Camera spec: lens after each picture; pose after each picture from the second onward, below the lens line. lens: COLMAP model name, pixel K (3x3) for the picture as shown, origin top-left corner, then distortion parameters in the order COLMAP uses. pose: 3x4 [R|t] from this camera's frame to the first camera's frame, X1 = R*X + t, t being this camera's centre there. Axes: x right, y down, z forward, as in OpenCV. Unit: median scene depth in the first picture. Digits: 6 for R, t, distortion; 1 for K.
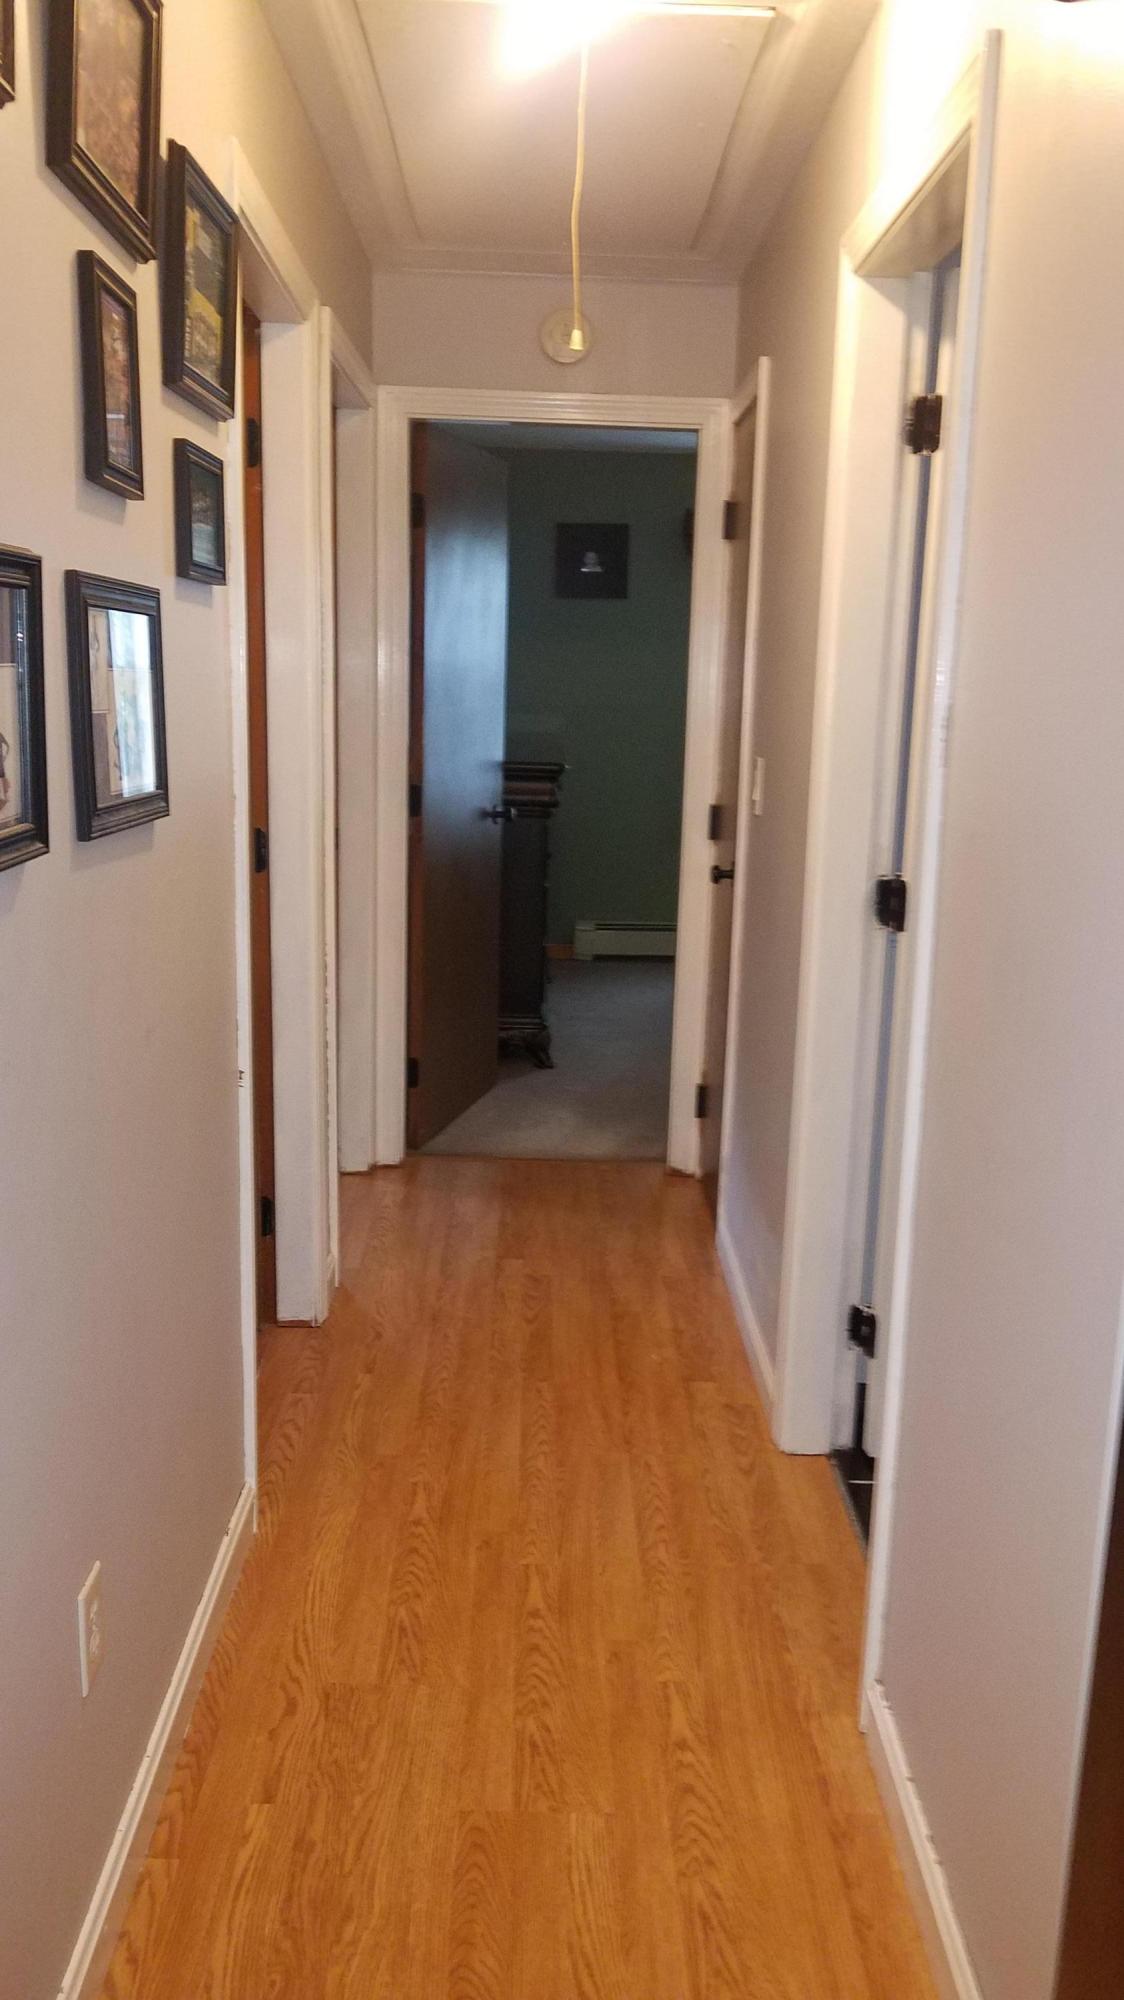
lens RADIAL K [[1514.6, 0, 562.0], [0, 1514.6, 1000.0], [0, 0, 1]] dist [0.009249, 0.000593]
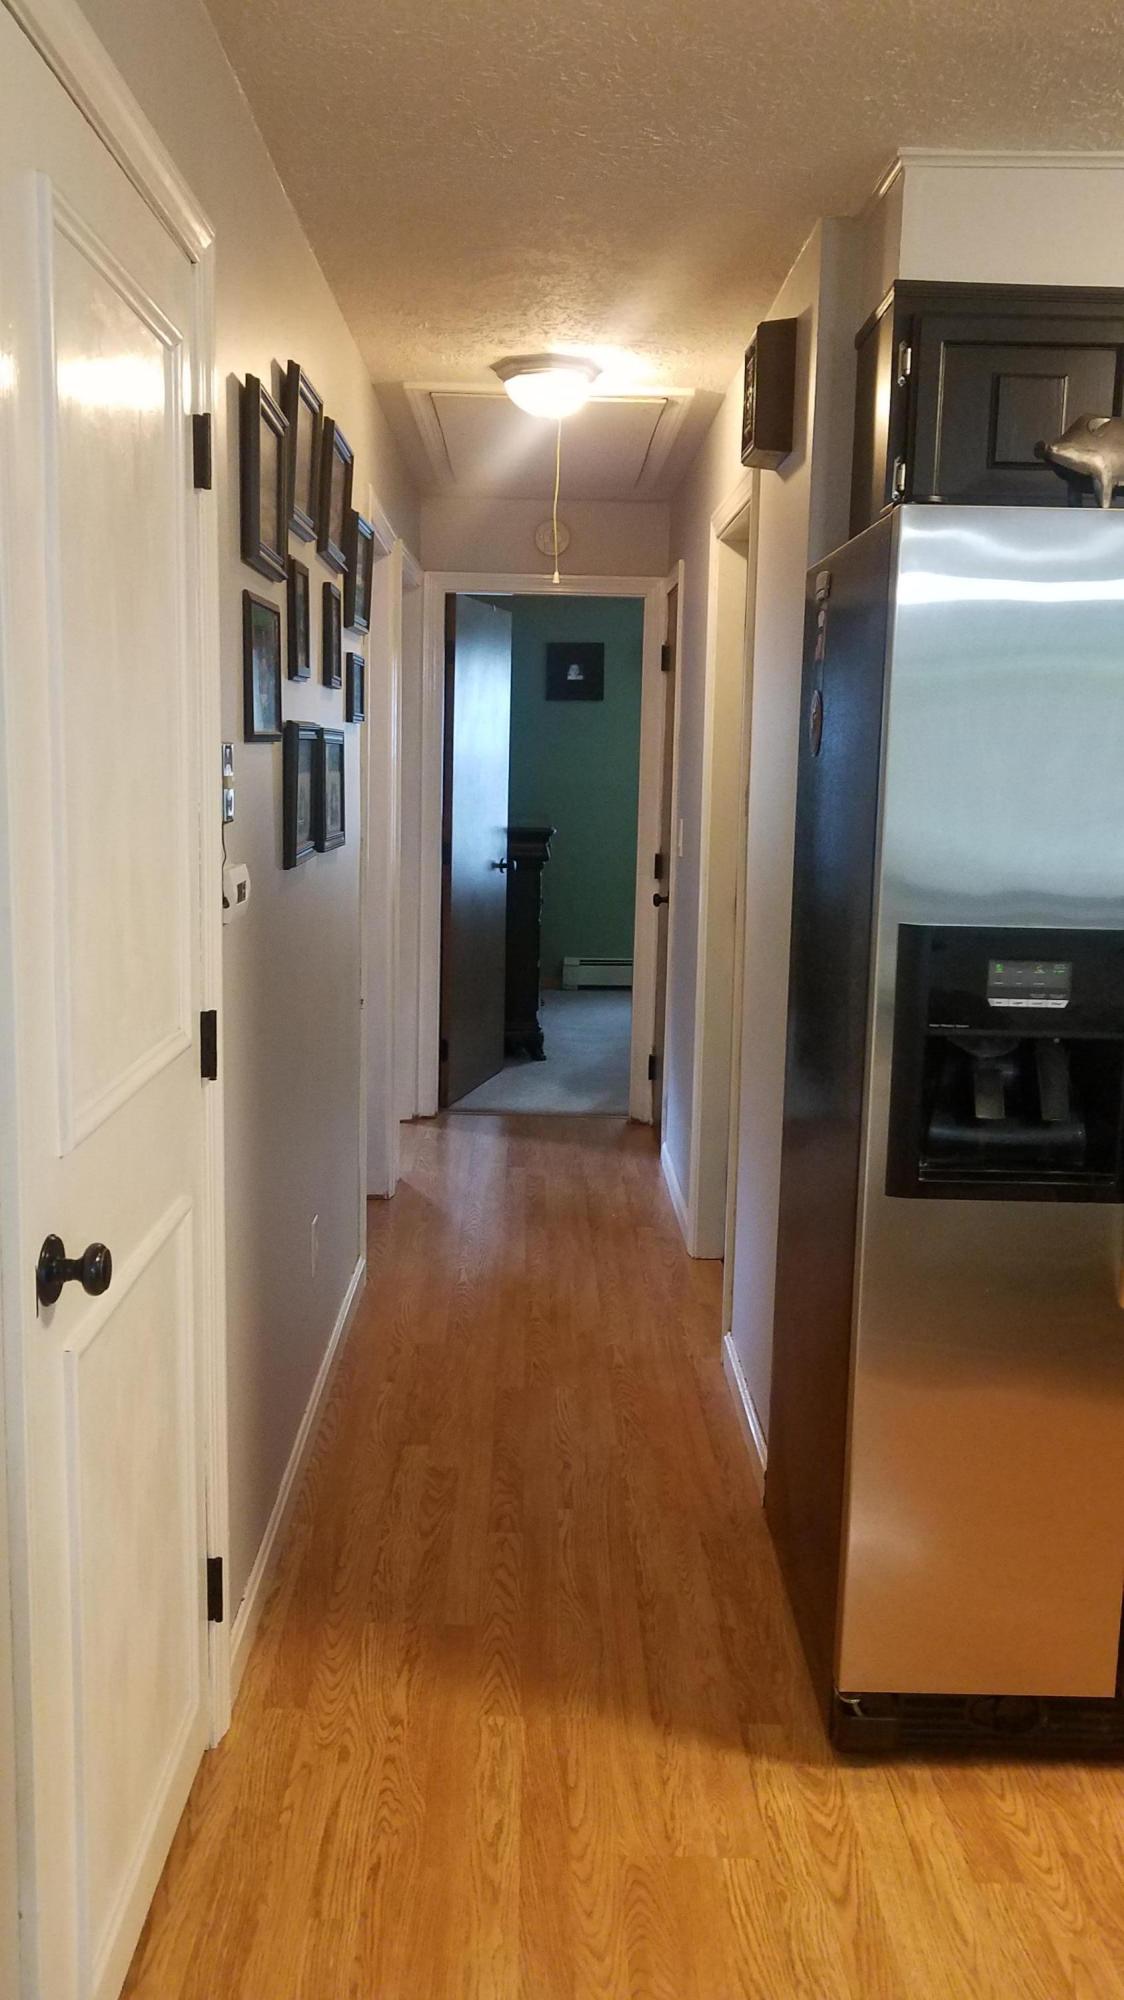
lens RADIAL K [[1595.4, 0, 562.0], [0, 1595.4, 1000.0], [0, 0, 1]] dist [-0.003580, 0.000192]
pose [[0.999978, -0.005236, 0.003995, 0.004109], [0.005454, 0.998370, -0.056809, 0.096378], [-0.003691, 0.056830, 0.998377, -0.508756]]
